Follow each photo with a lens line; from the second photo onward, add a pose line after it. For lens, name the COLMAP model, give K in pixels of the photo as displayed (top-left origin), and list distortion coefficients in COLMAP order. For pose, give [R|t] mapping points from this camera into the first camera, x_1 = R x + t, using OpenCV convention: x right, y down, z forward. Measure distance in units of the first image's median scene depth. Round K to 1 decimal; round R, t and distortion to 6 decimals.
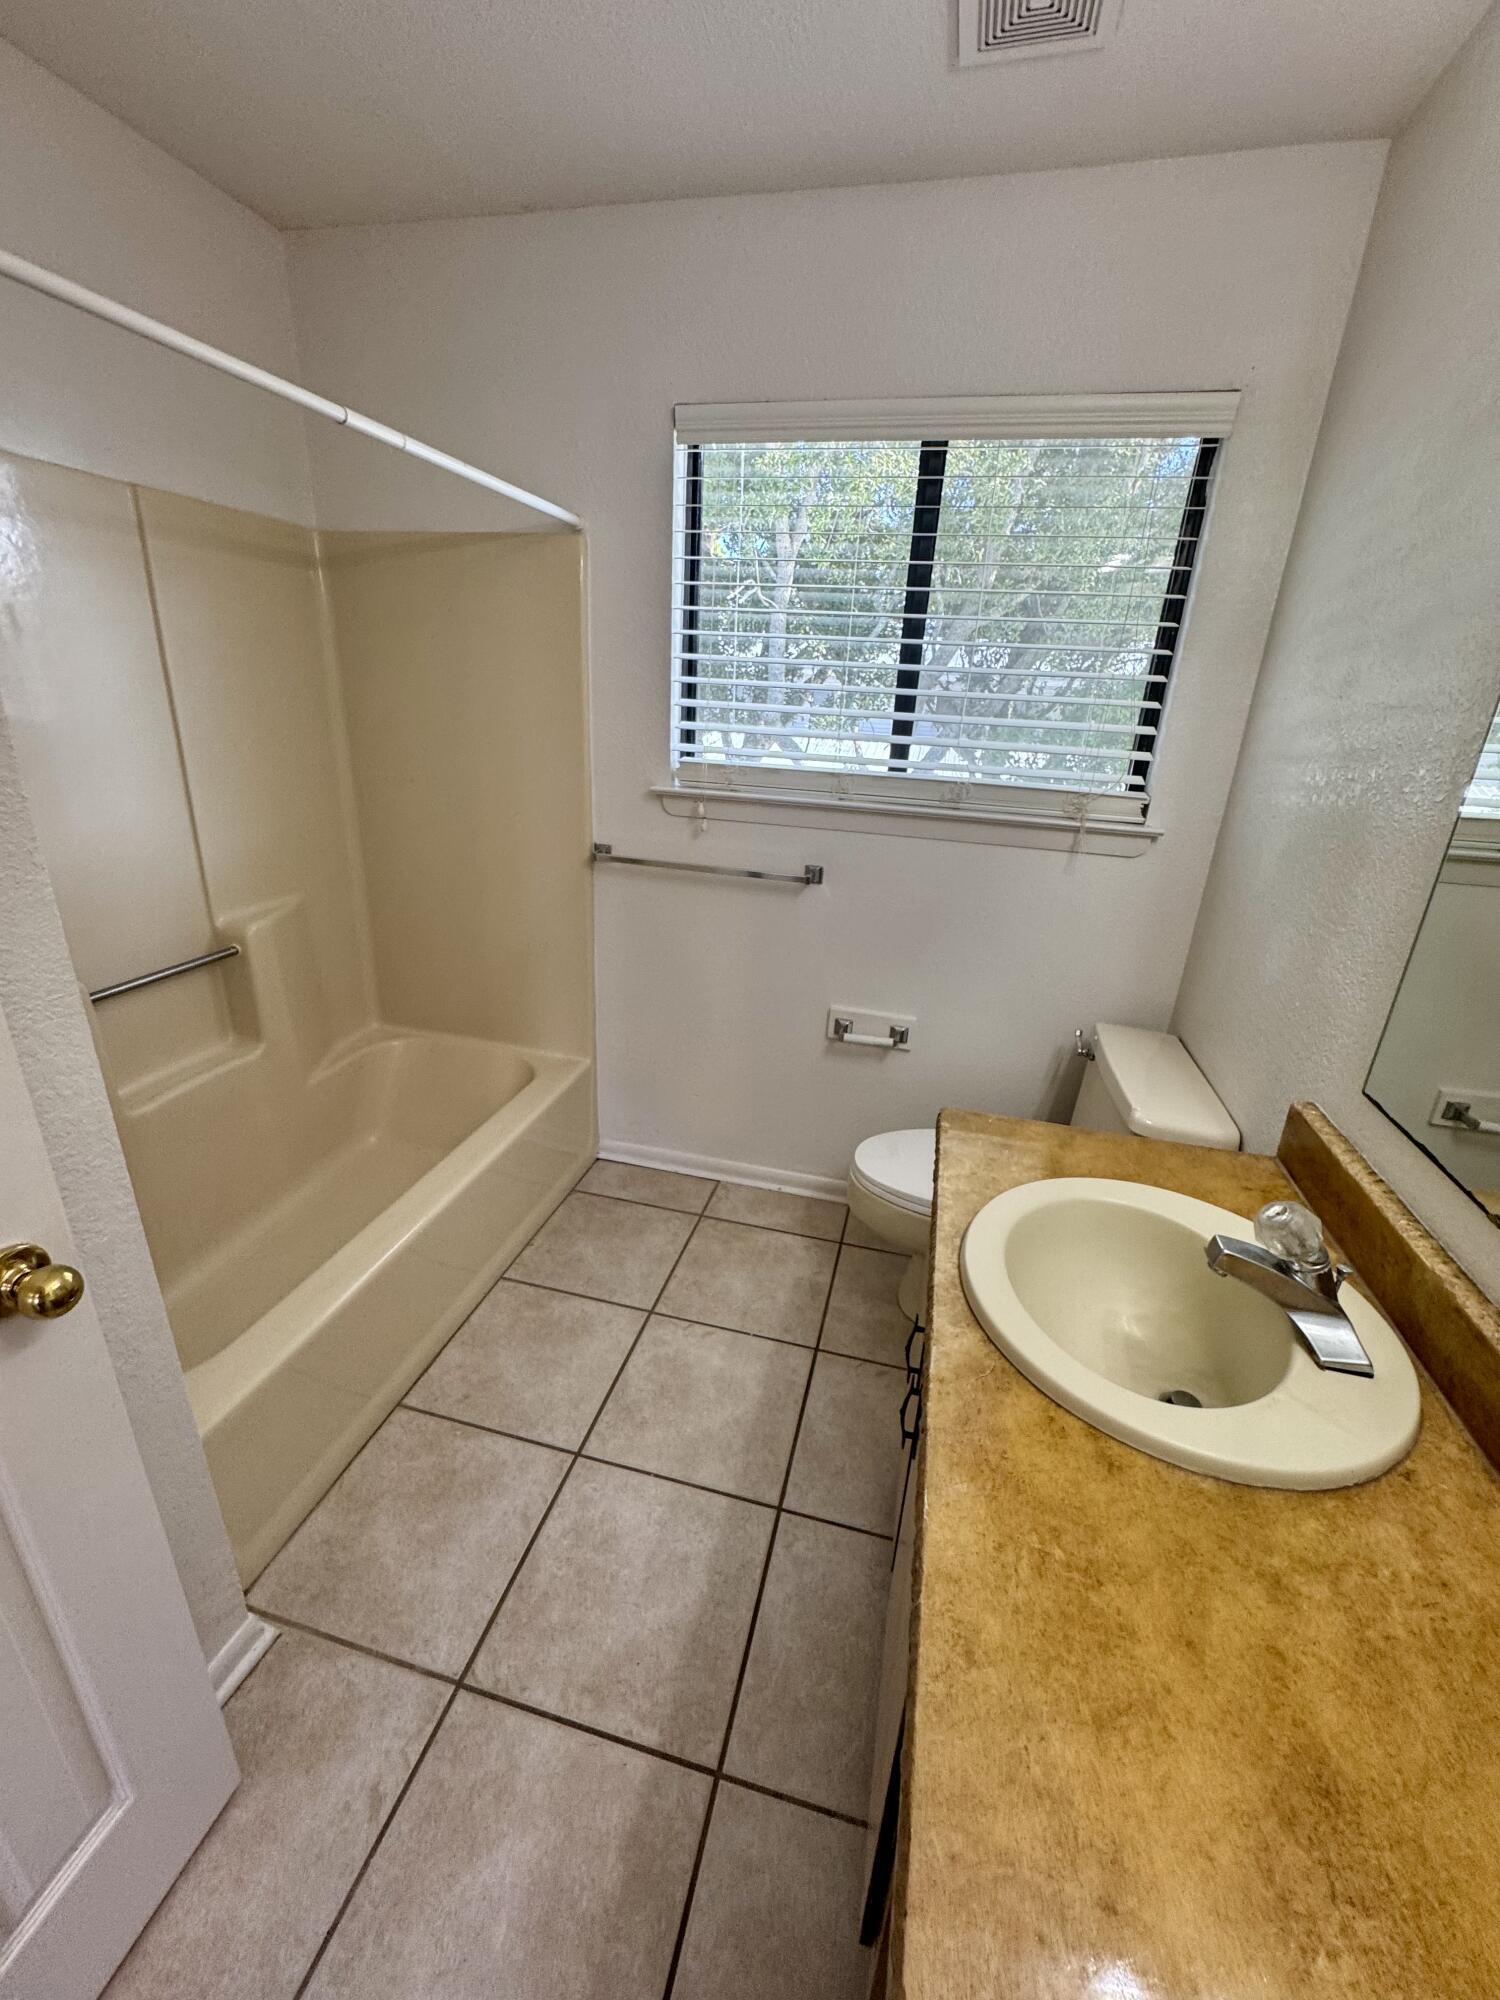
lens RADIAL K [[800.5, 0, 752.5], [0, 800.5, 992.3], [0, 0, 1]] dist [-0.004297, 0.000842]
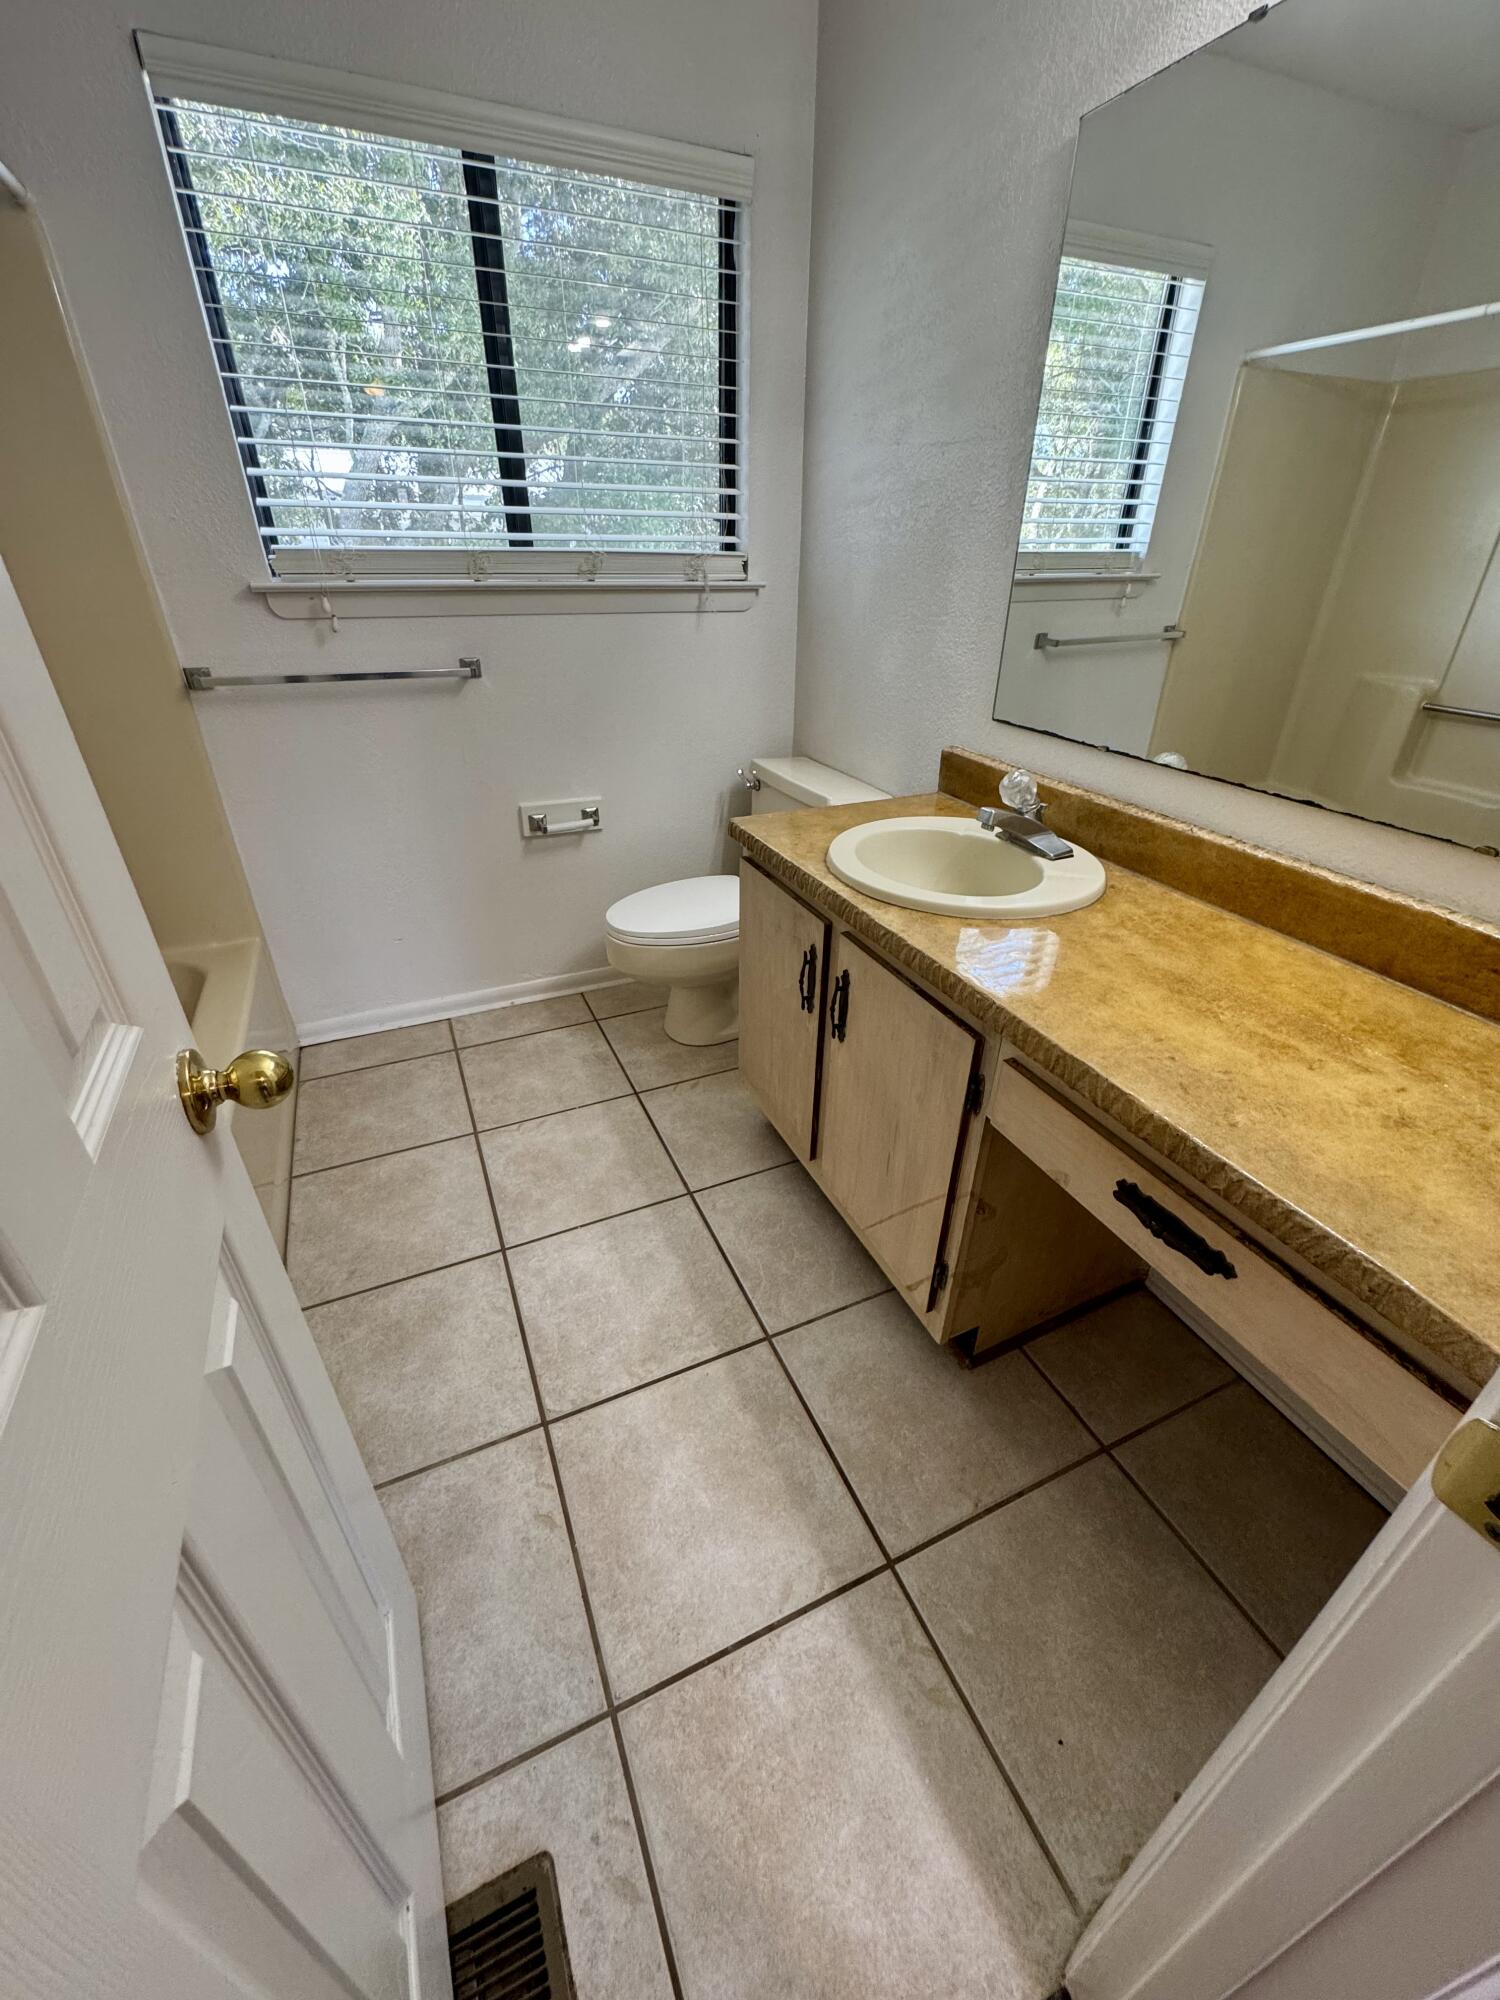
lens RADIAL K [[800.5, 0, 758.3], [0, 800.5, 988.8], [0, 0, 1]] dist [-0.004297, 0.000842]
pose [[0.783749, -0.340679, 0.519302, -0.314506], [0.243738, 0.937769, 0.247348, 0.068905], [-0.571252, -0.067285, 0.818012, -0.012637]]
